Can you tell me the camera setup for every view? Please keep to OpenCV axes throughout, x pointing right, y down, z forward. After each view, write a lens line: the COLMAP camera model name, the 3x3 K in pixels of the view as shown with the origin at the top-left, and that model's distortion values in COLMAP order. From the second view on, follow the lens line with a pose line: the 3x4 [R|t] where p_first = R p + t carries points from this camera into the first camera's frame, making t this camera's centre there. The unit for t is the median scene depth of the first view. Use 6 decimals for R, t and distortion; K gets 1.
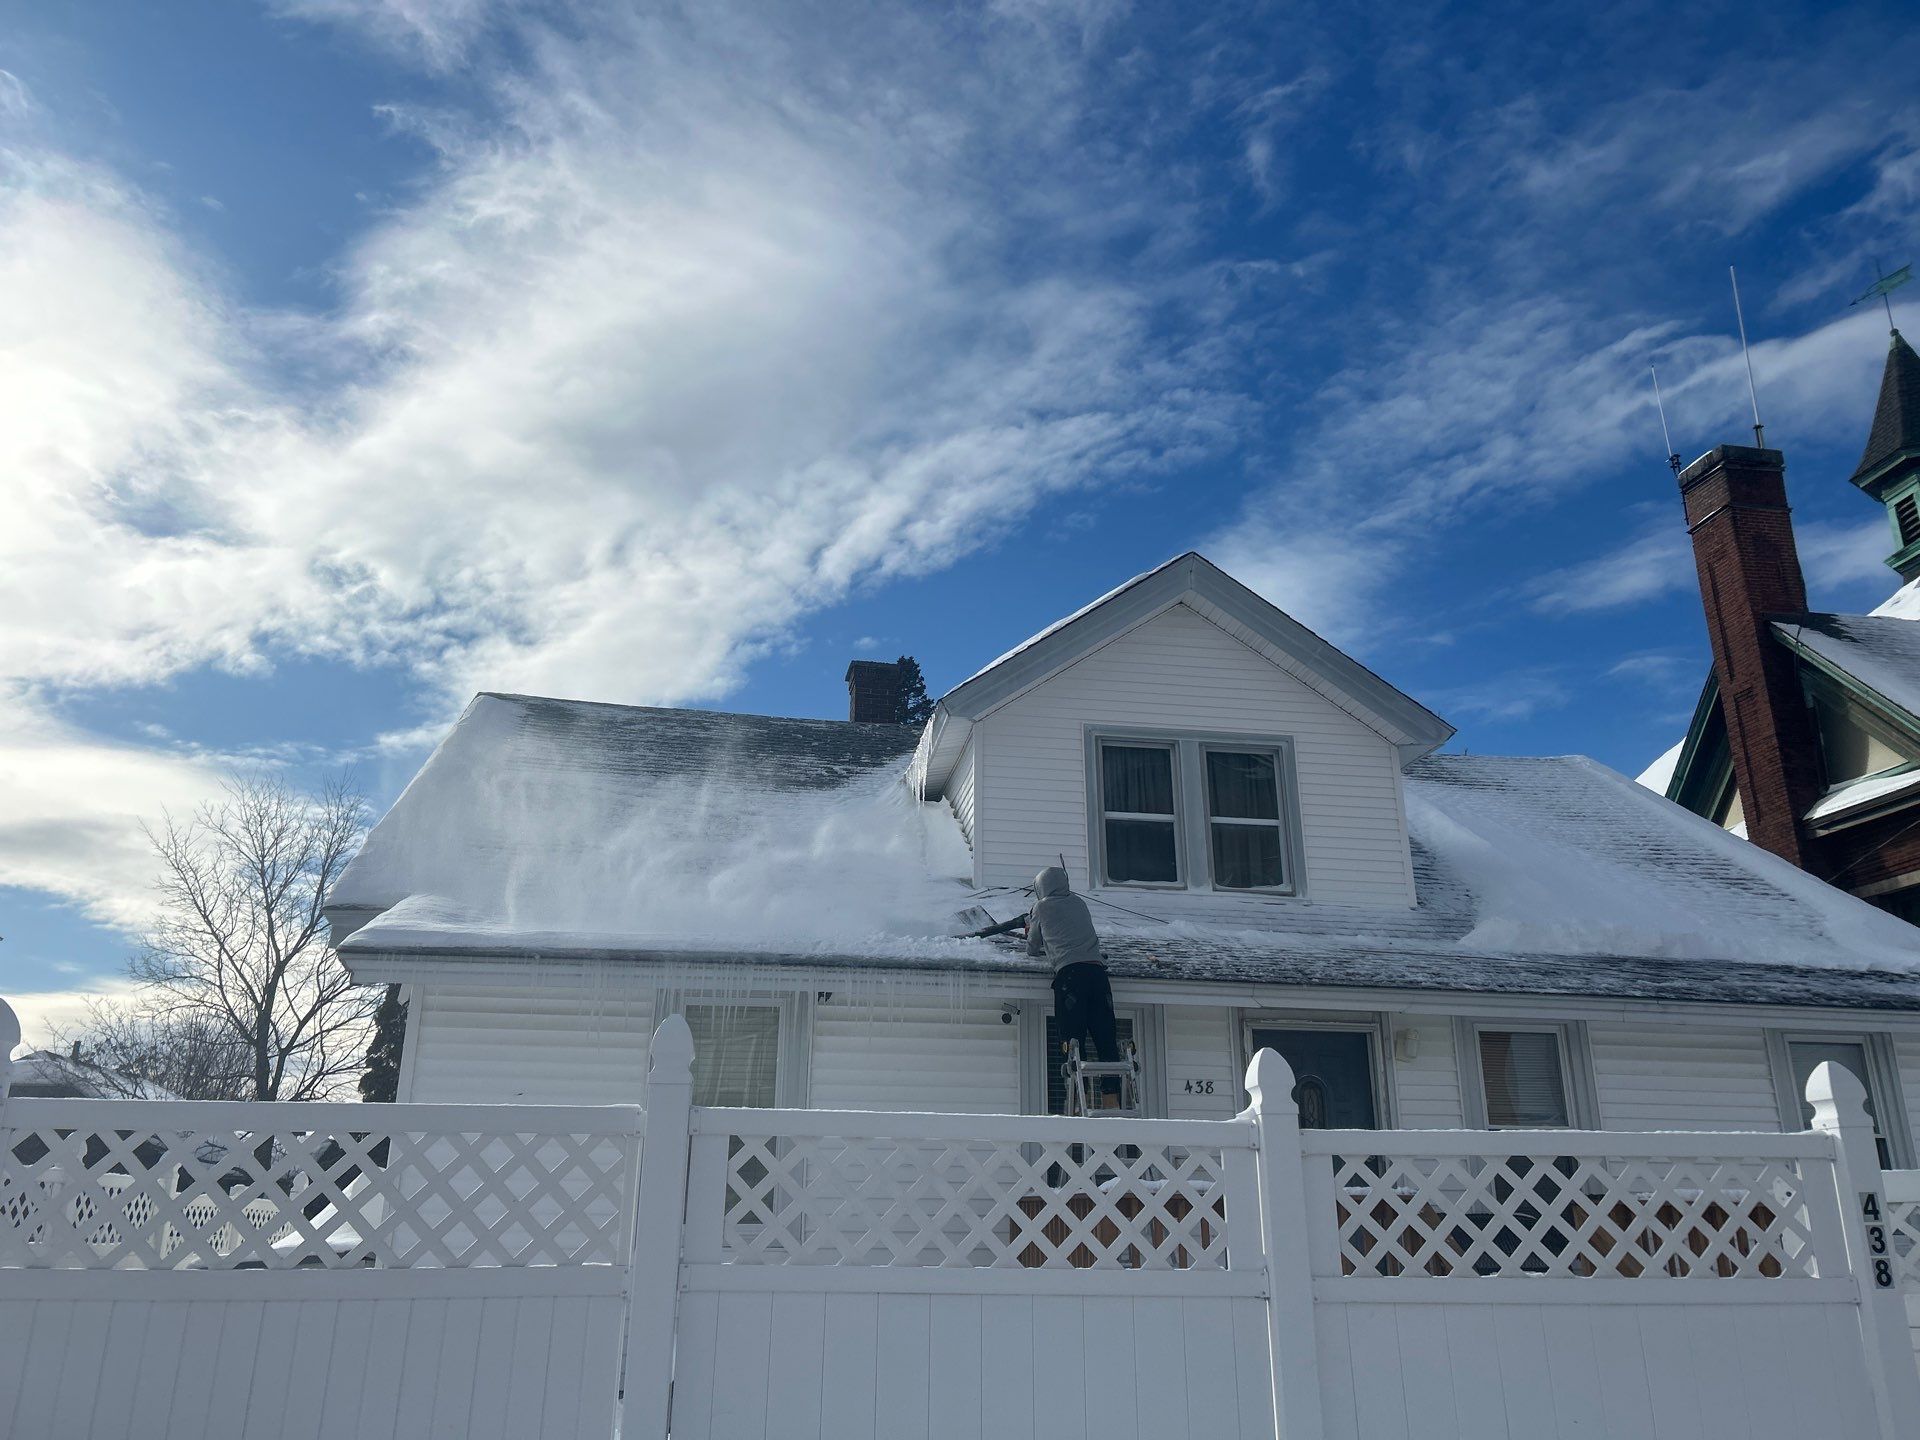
lens RADIAL K [[1426.8, 0, 969.4], [0, 1426.8, 704.8], [0, 0, 1]] dist [0.047116, -0.050529]
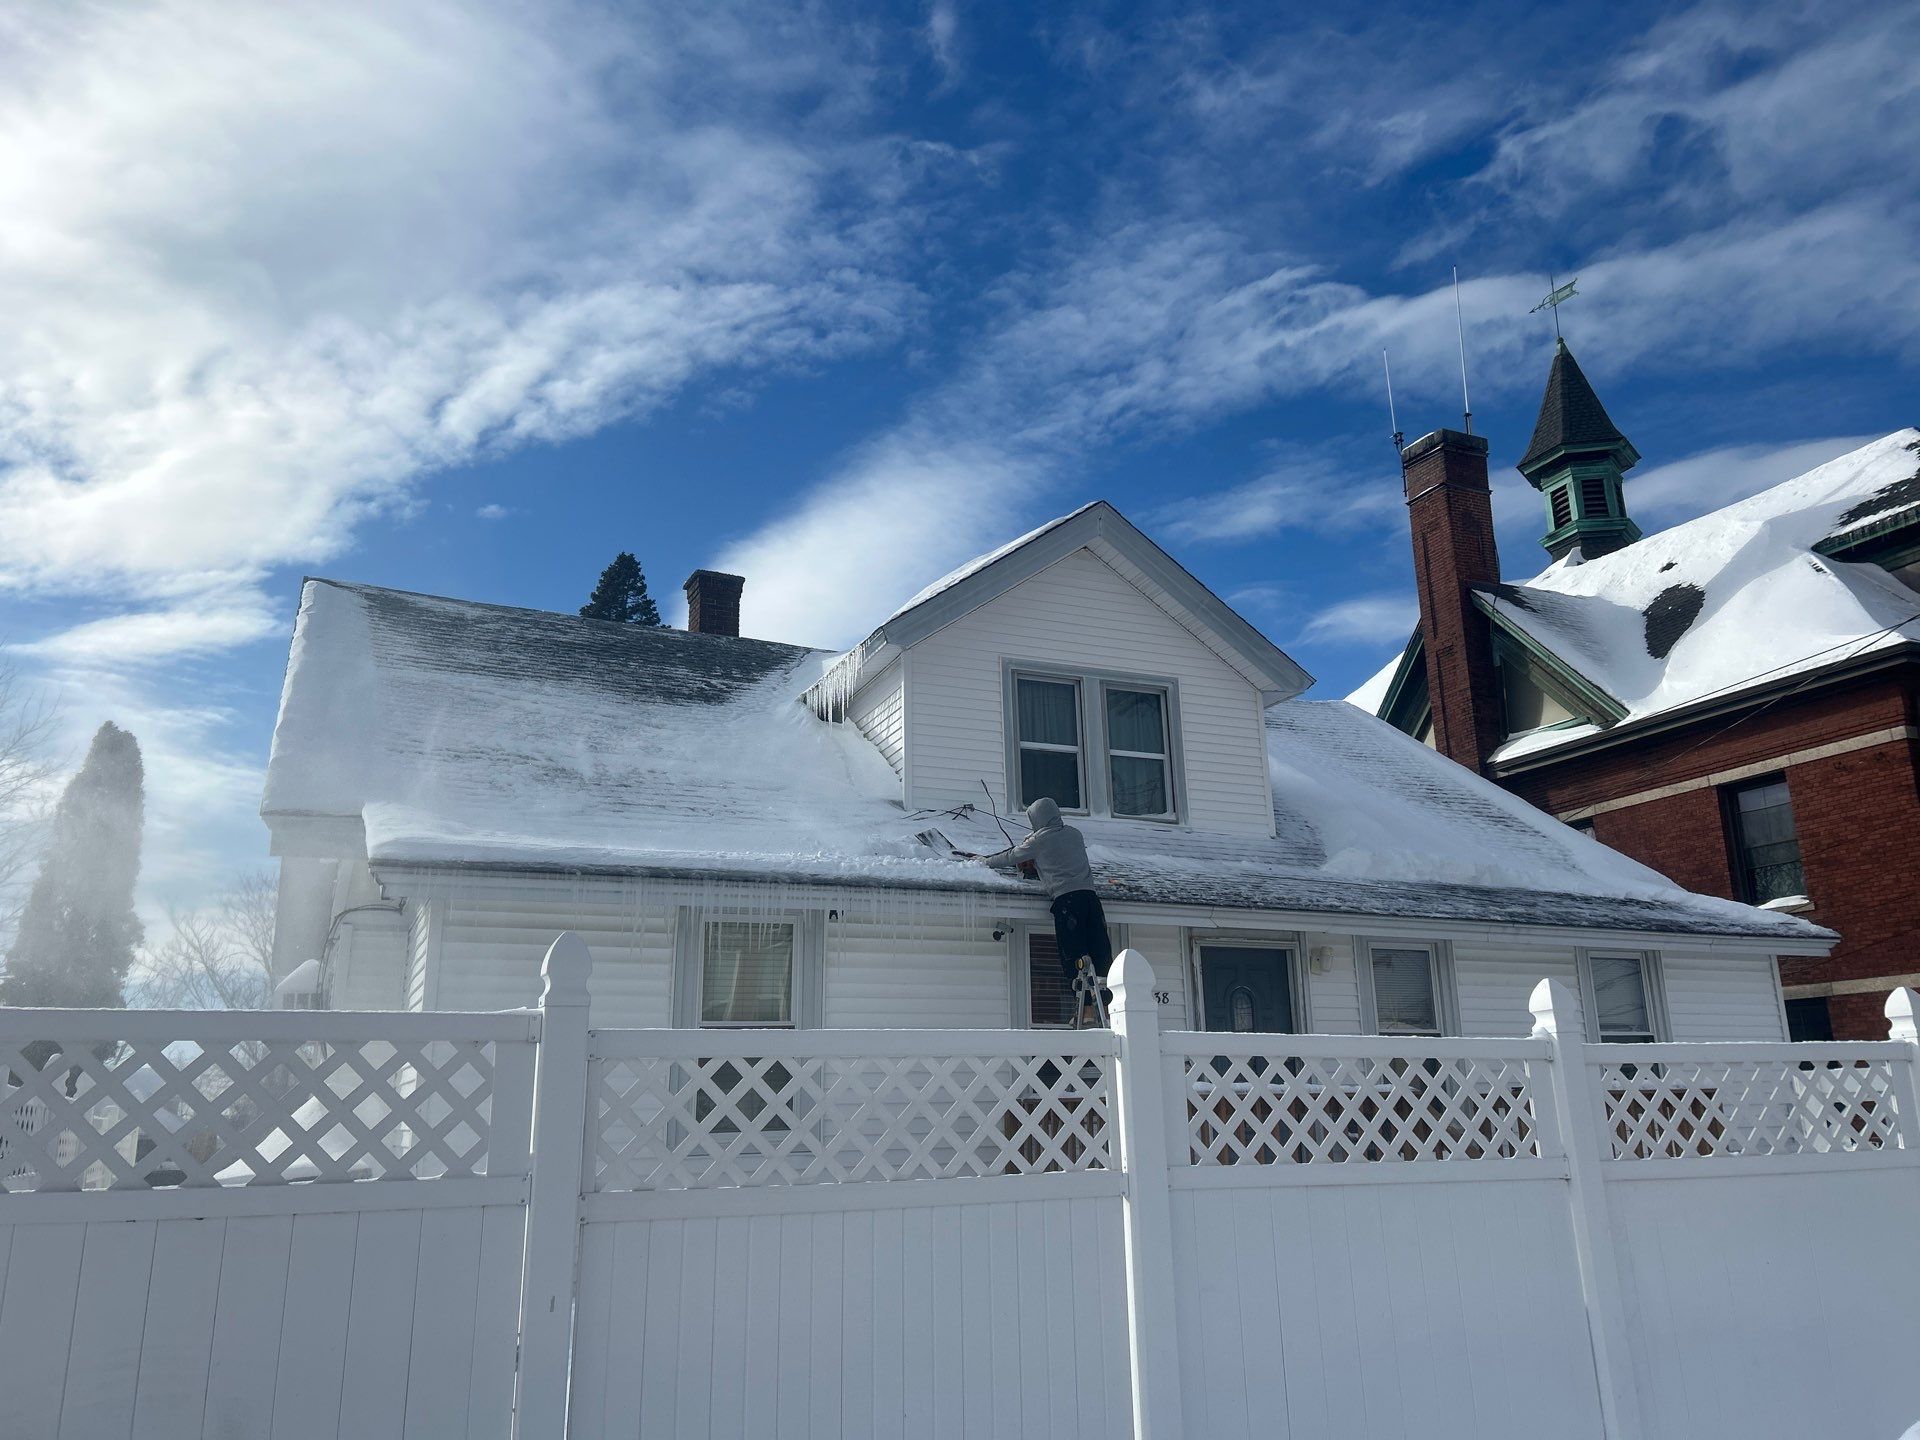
lens RADIAL K [[1419.1, 0, 990.9], [0, 1419.1, 706.0], [0, 0, 1]] dist [0.027182, -0.015364]
pose [[0.965269, 0.048759, 0.256668, -0.244184], [-0.065725, 0.996154, 0.057938, -0.013255], [-0.252856, -0.072796, 0.964762, -0.012769]]
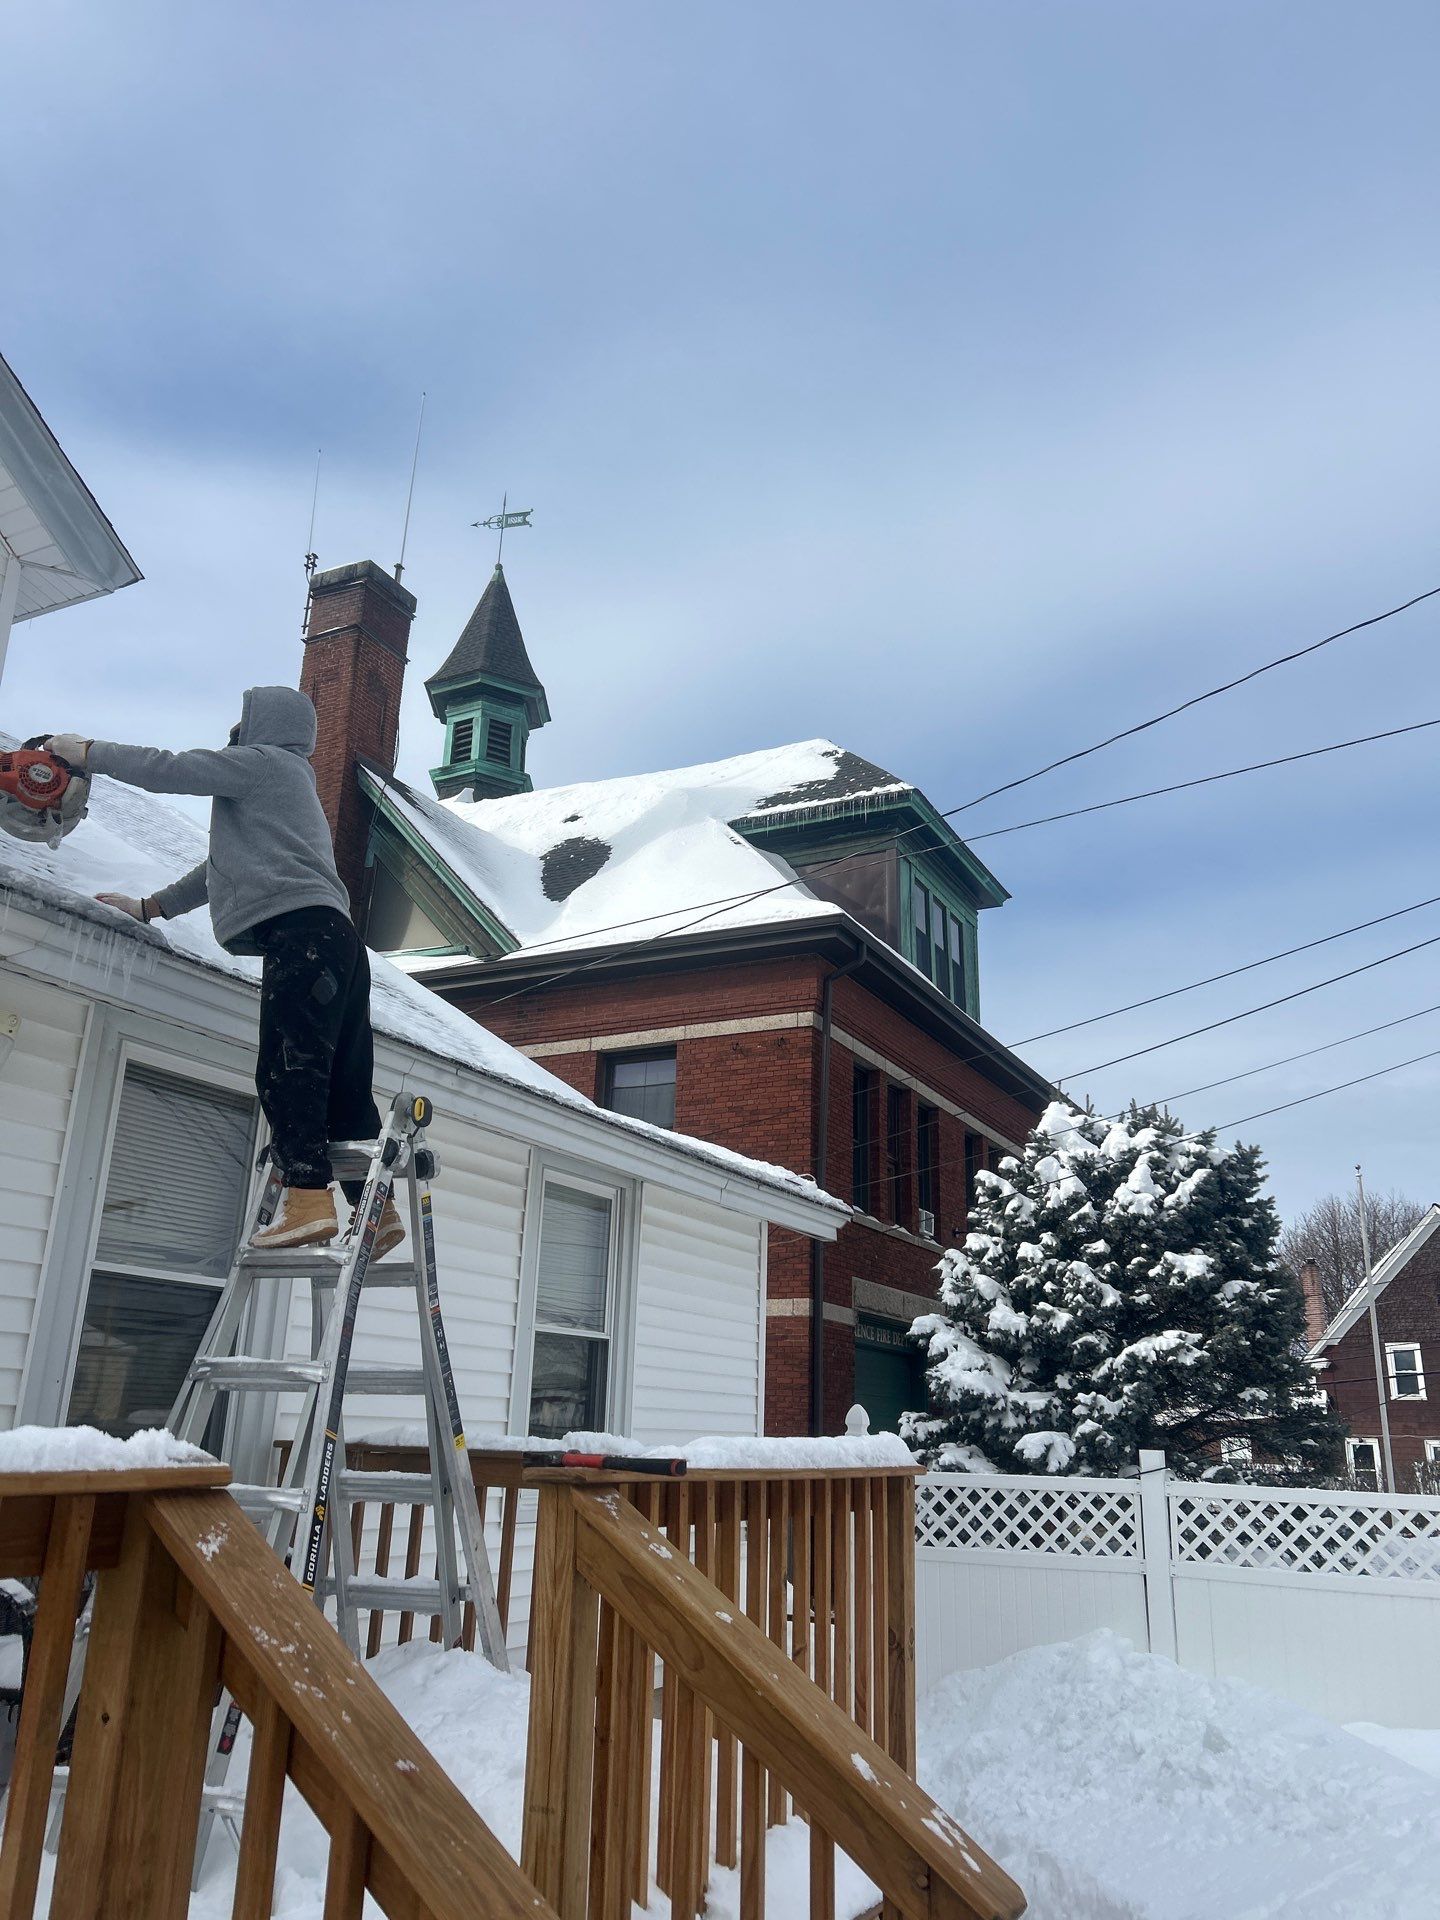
lens RADIAL K [[1424.8, 0, 714.2], [0, 1424.8, 981.9], [0, 0, 1]] dist [0.067551, -0.068380]
pose [[0.601370, 0.252001, 0.758189, 0.115384], [-0.298570, 0.951087, -0.079300, 0.185098], [-0.741087, -0.178684, 0.647195, 0.574577]]
